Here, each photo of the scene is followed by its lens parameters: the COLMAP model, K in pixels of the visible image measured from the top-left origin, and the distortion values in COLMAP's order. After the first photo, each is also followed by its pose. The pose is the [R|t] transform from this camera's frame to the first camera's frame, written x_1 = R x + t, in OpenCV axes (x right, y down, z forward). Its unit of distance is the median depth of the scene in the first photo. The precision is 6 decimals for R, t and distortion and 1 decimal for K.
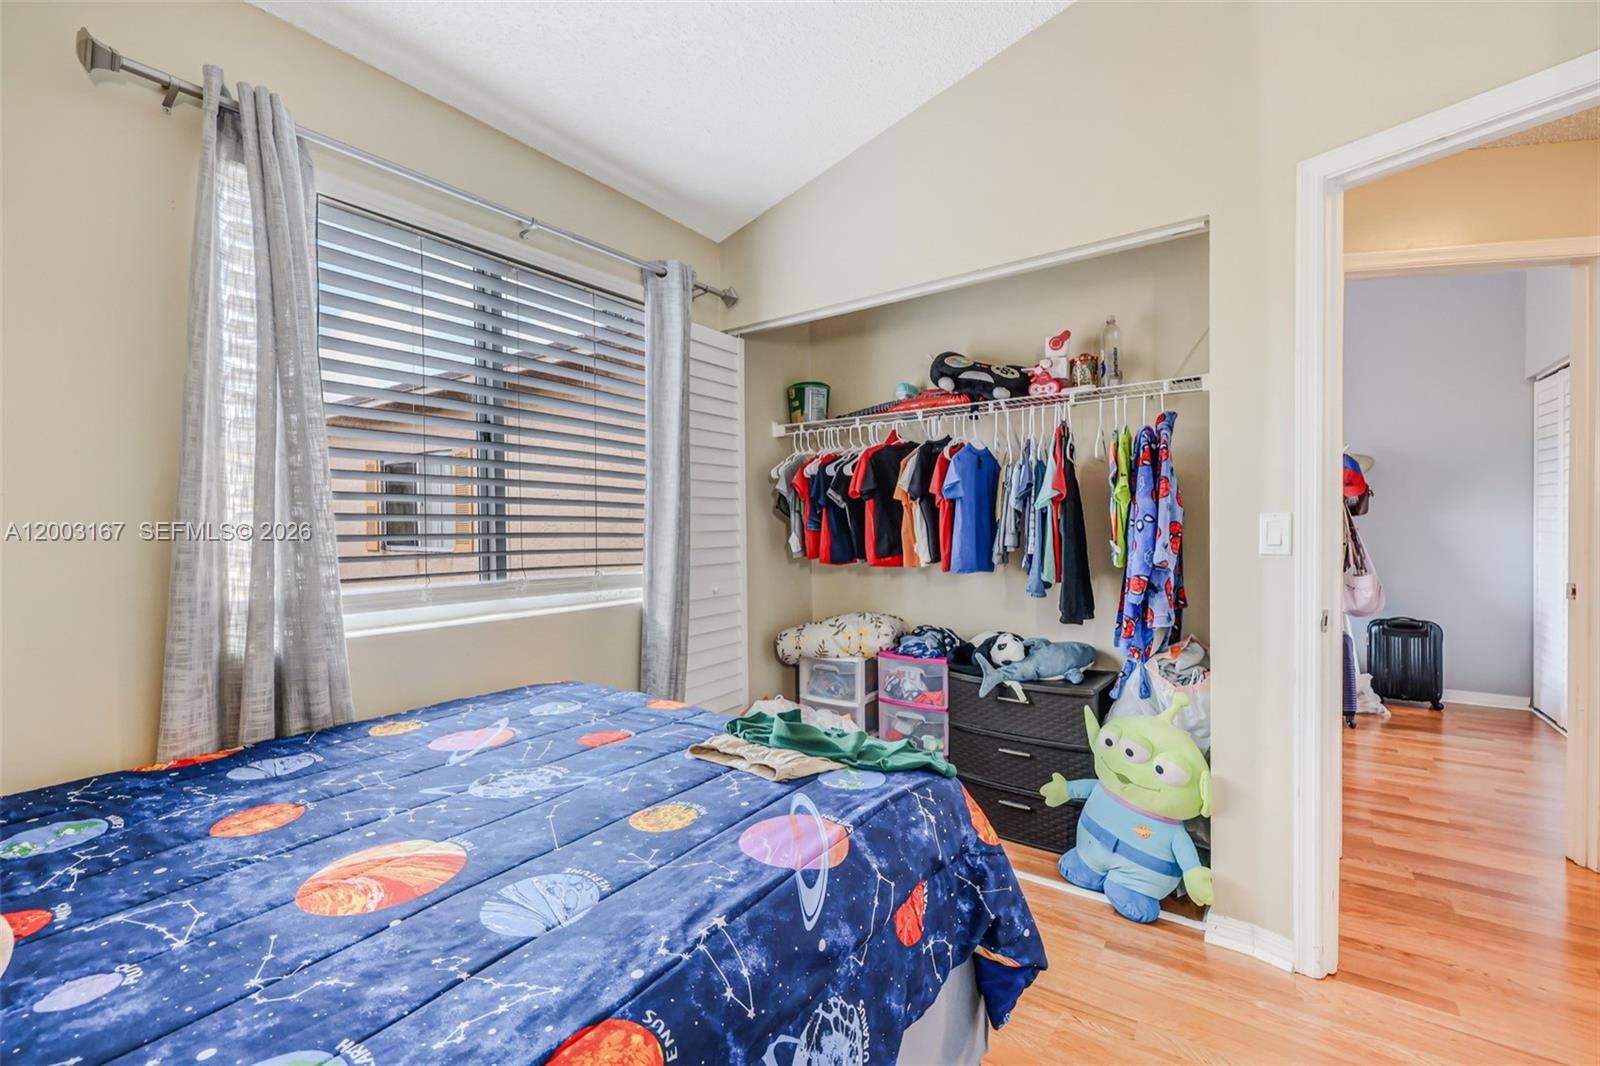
lens RADIAL K [[679.7, 0, 784.8], [0, 679.7, 537.6], [0, 0, 1]] dist [0.010188, -0.002579]
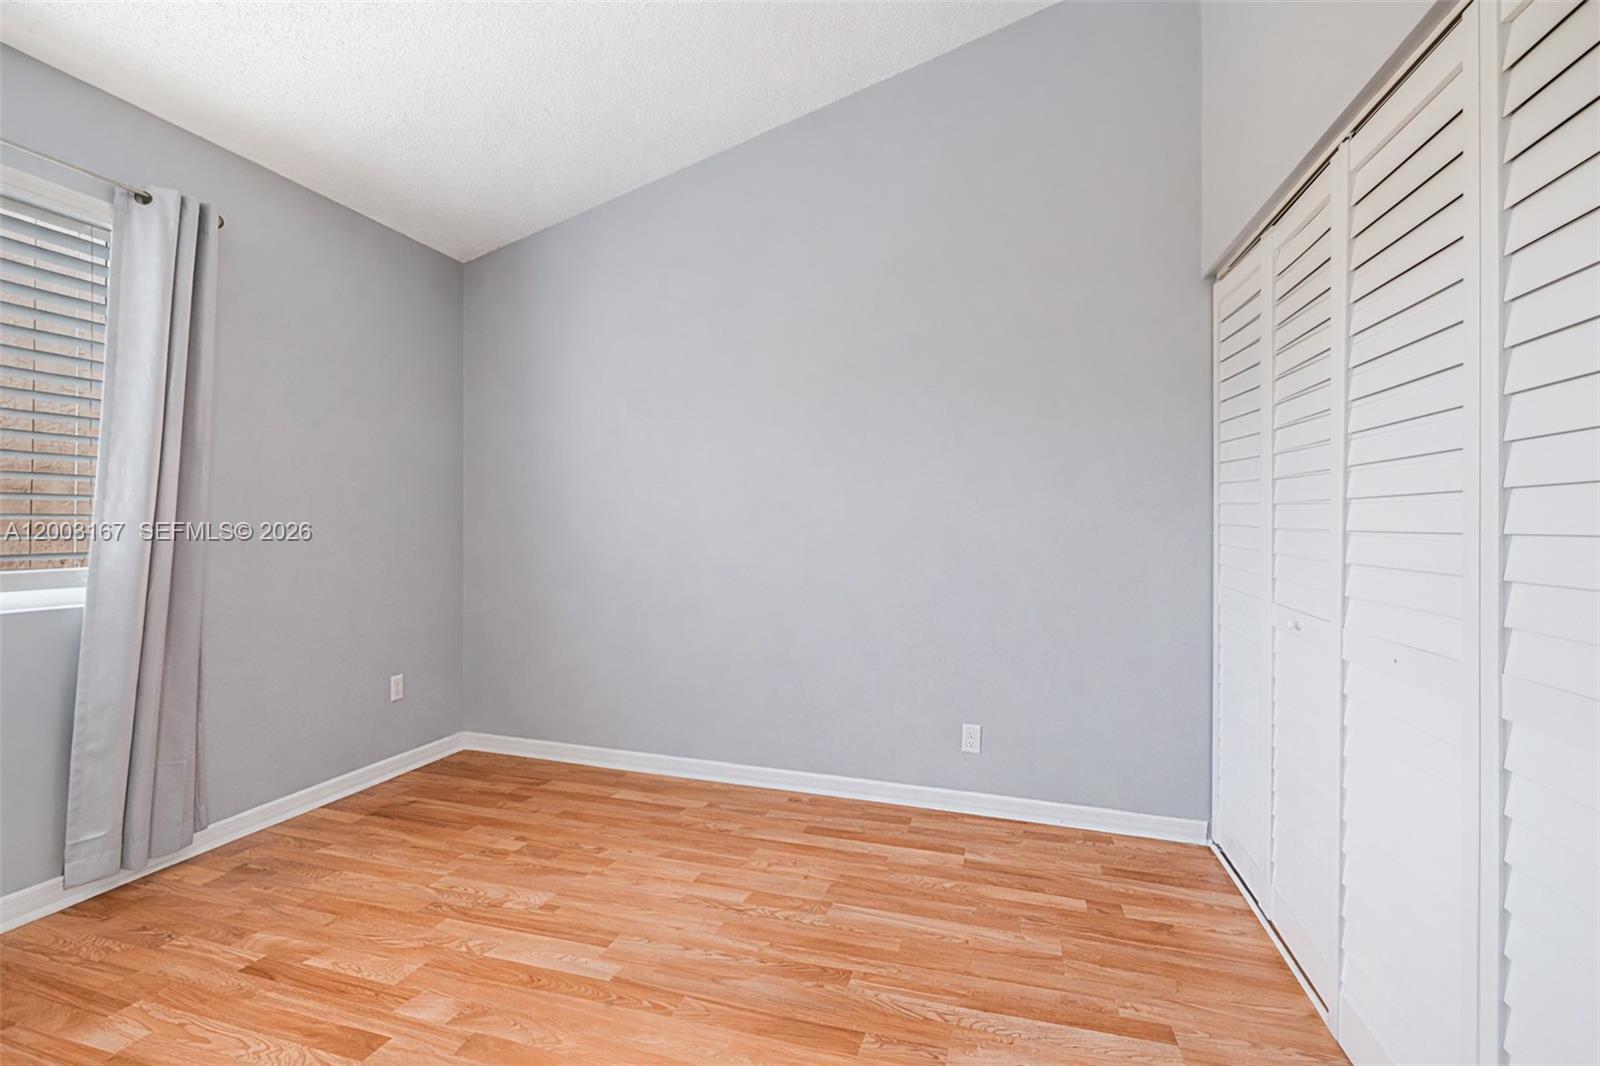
lens RADIAL K [[679.7, 0, 801.8], [0, 679.7, 529.3], [0, 0, 1]] dist [0.010188, -0.002579]
pose [[0.938436, 0.000564, 0.345452, 0.893895], [0.005701, 0.999837, -0.017120, -0.028832], [-0.345405, 0.018036, 0.938280, 0.910617]]
